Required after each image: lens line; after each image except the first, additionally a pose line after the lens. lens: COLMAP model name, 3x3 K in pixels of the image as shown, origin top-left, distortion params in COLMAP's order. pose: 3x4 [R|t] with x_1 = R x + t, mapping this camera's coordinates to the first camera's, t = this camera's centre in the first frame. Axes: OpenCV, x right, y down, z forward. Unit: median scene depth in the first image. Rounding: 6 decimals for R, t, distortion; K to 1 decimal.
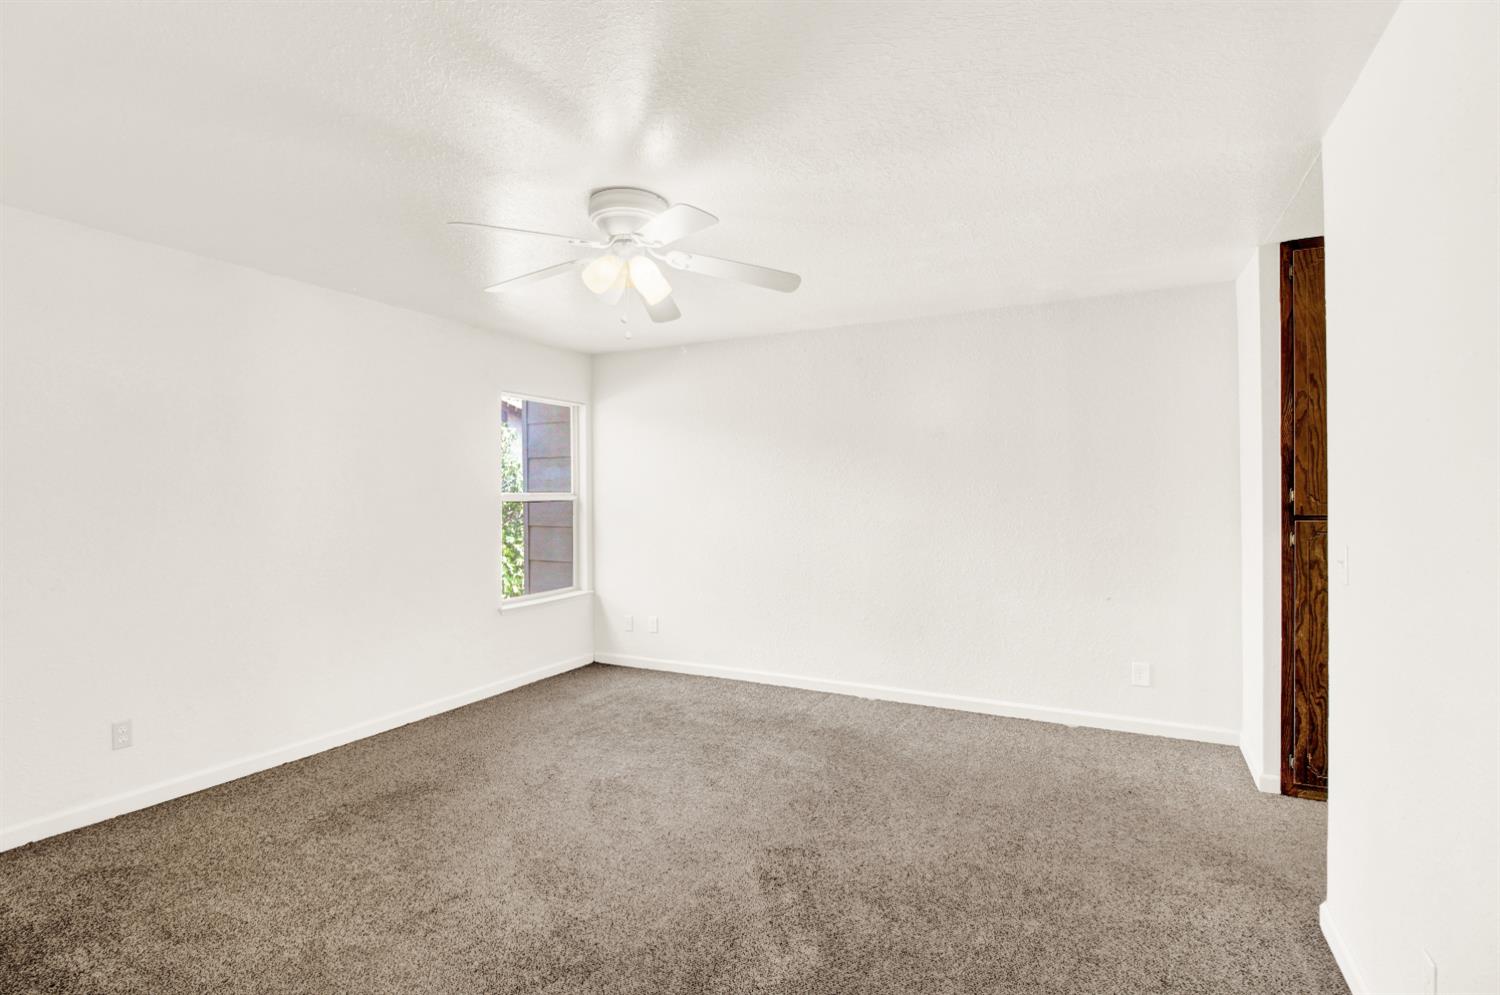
lens RADIAL K [[710.5, 0, 753.6], [0, 710.5, 486.9], [0, 0, 1]] dist [0.001731, -0.015288]
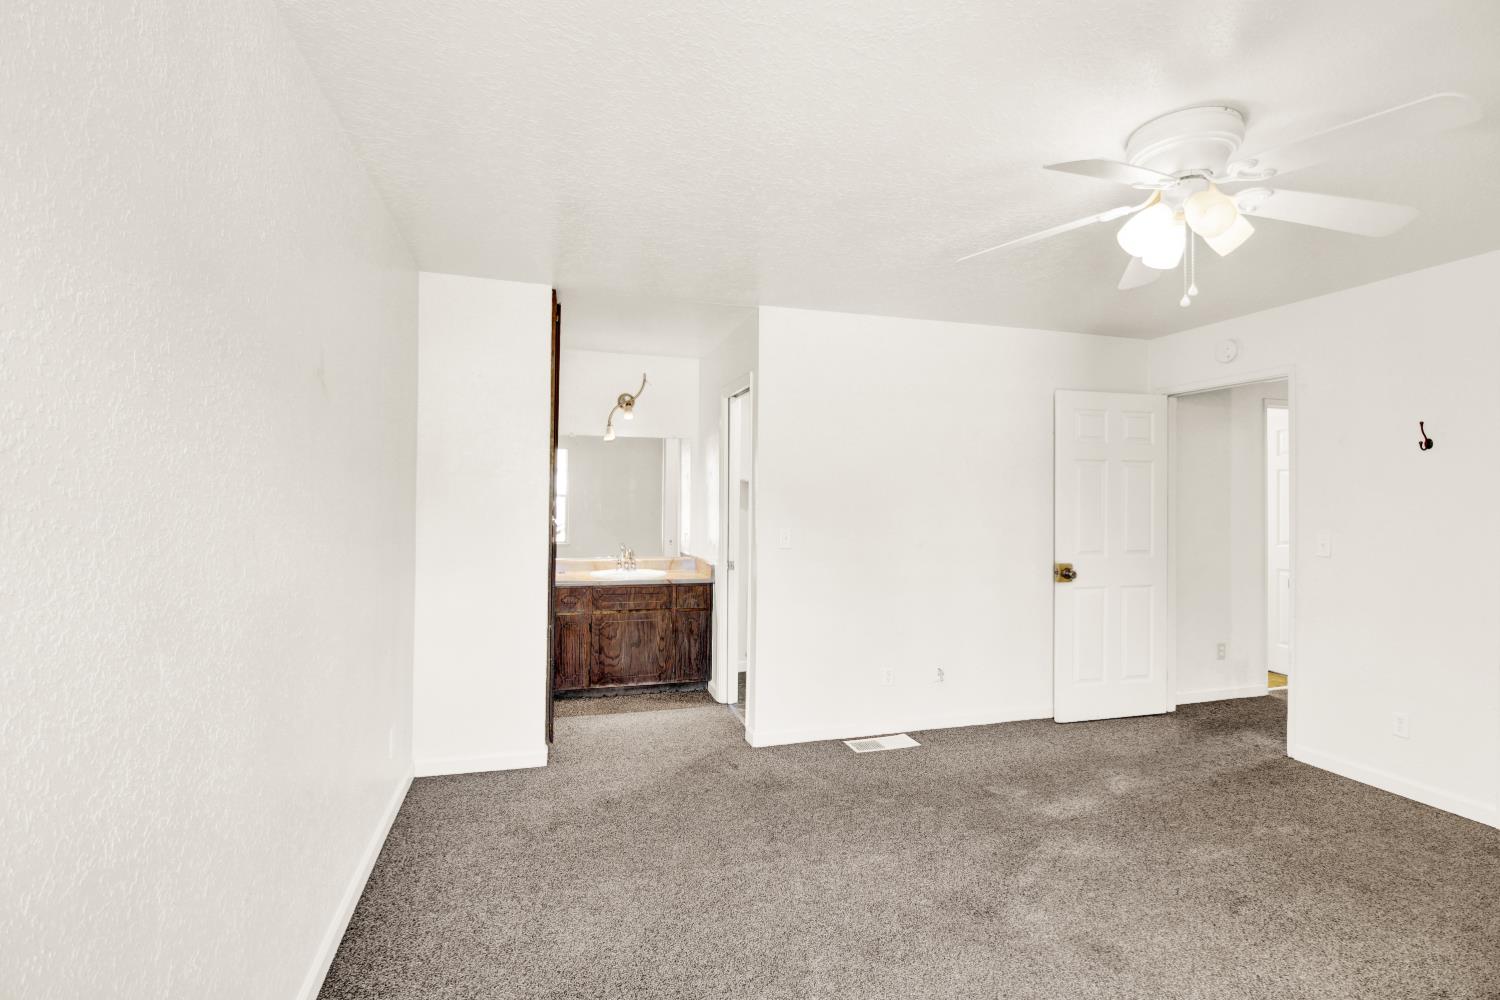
lens RADIAL K [[705.2, 0, 751.4], [0, 705.2, 490.8], [0, 0, 1]] dist [0.002084, -0.015364]
pose [[-0.689753, 0.004684, 0.724030, -0.341033], [-0.007687, 0.999875, -0.013792, 0.000867], [-0.724004, -0.015078, -0.689631, 1.581163]]
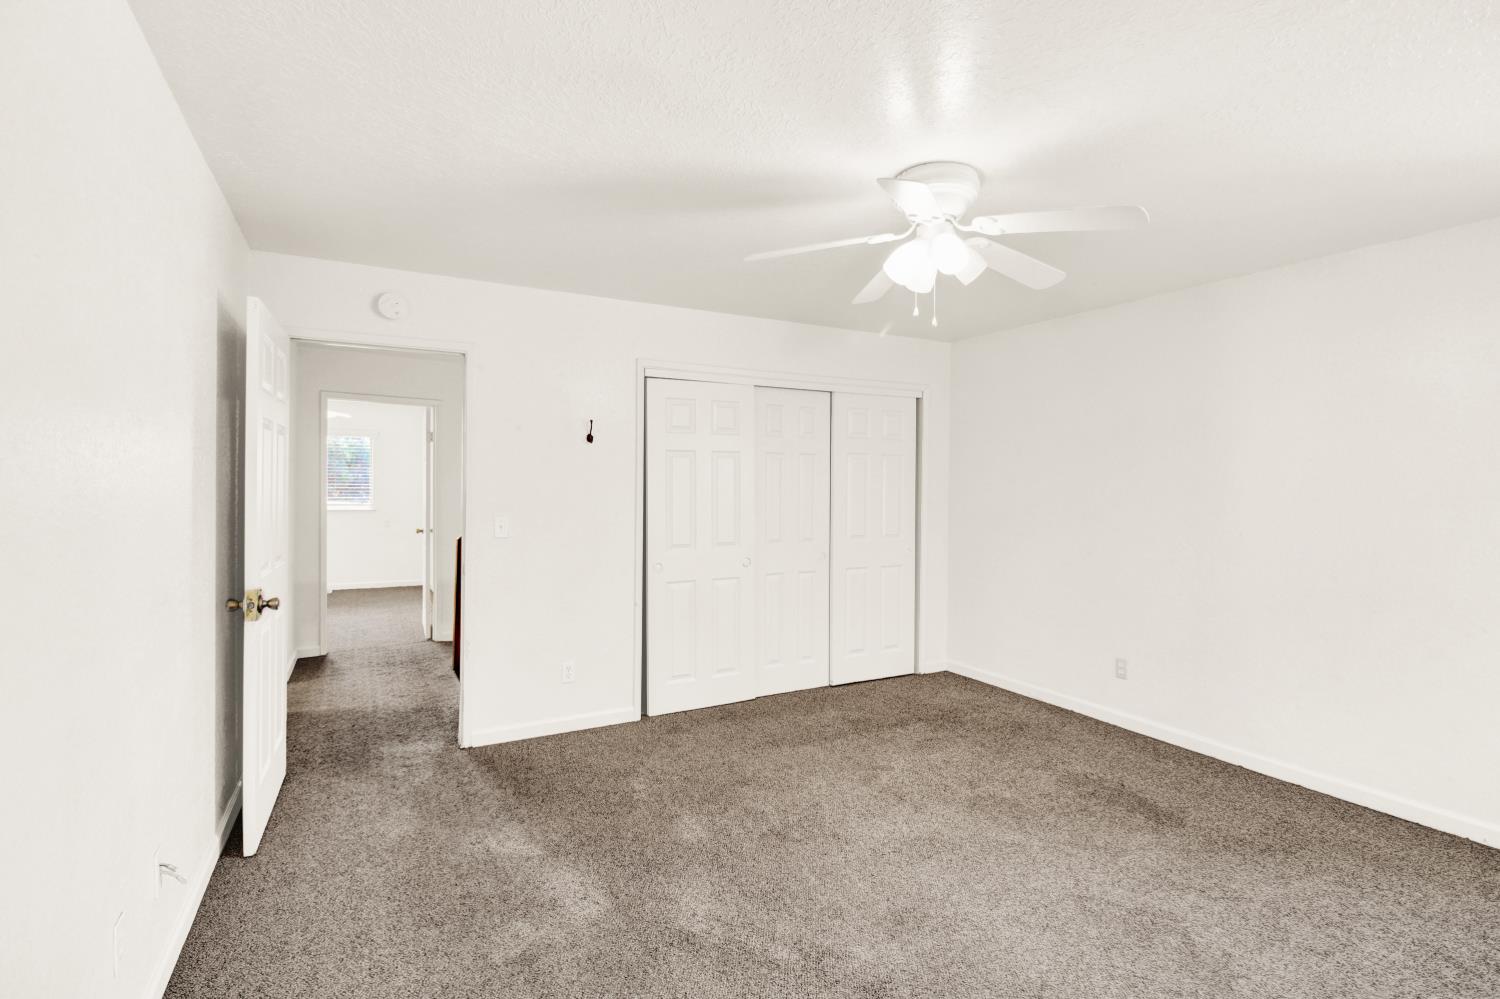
lens RADIAL K [[705.2, 0, 751.4], [0, 705.2, 490.3], [0, 0, 1]] dist [0.002084, -0.015364]
pose [[-0.570011, 0.003714, -0.821628, 0.603895], [0.000543, 0.999991, 0.004144, -0.000003], [0.821637, 0.001916, -0.570009, 1.127896]]
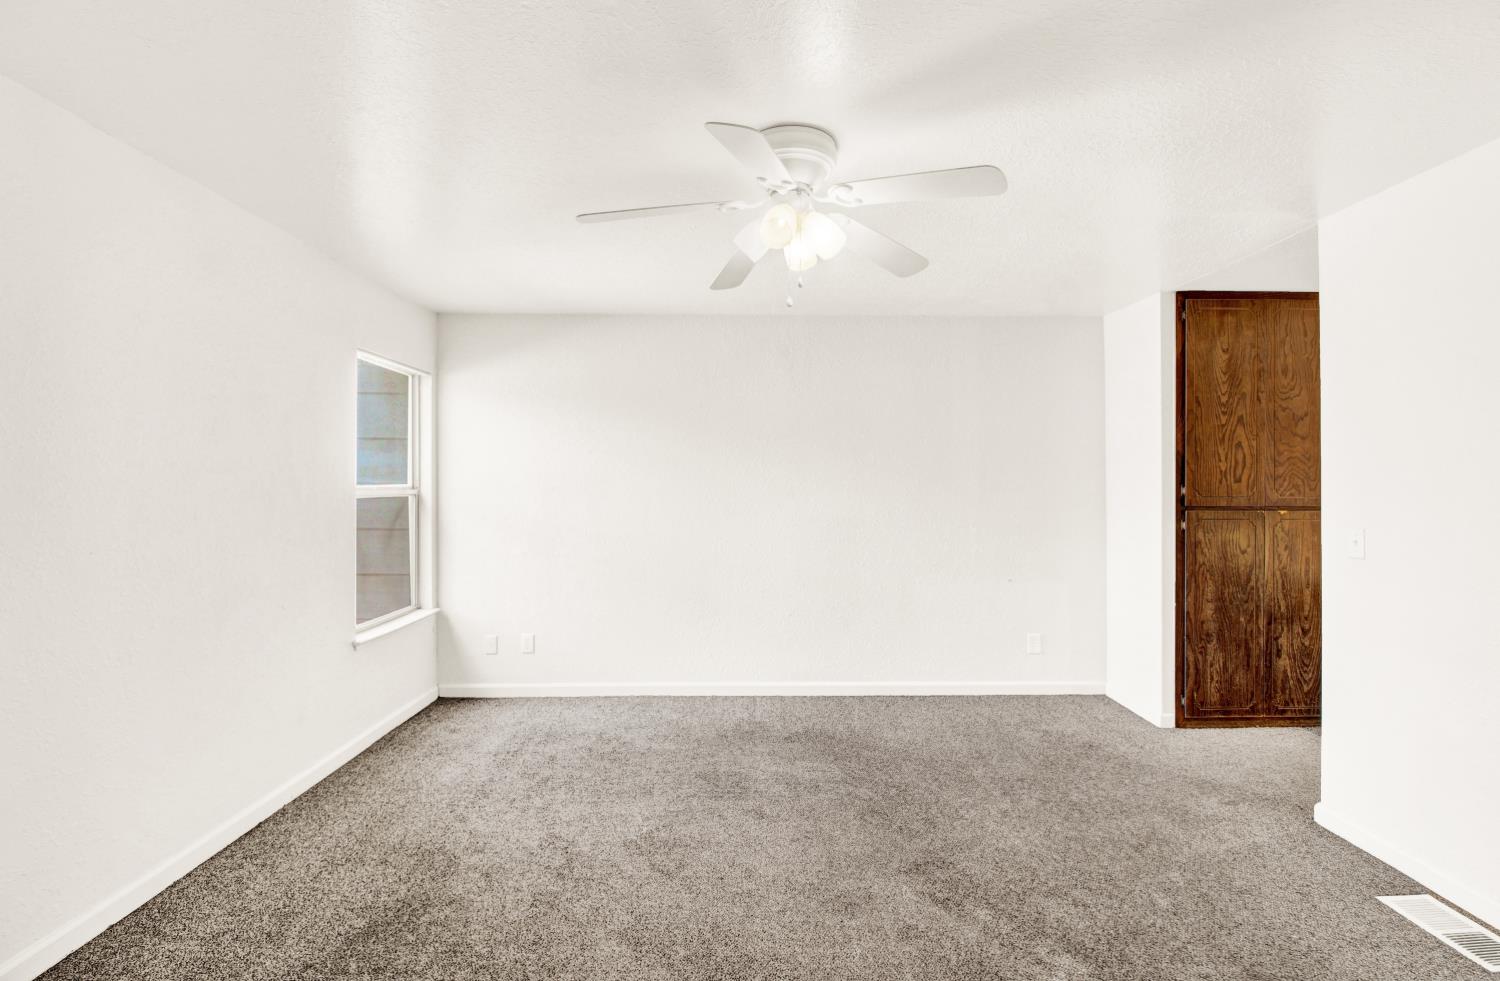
lens RADIAL K [[709.8, 0, 757.6], [0, 709.8, 473.2], [0, 0, 1]] dist [0.002924, -0.015501]
pose [[0.882936, 0.012181, 0.469335, -0.514309], [-0.008295, 0.999912, -0.010347, -0.000069], [-0.469419, 0.005243, 0.882960, 0.230787]]
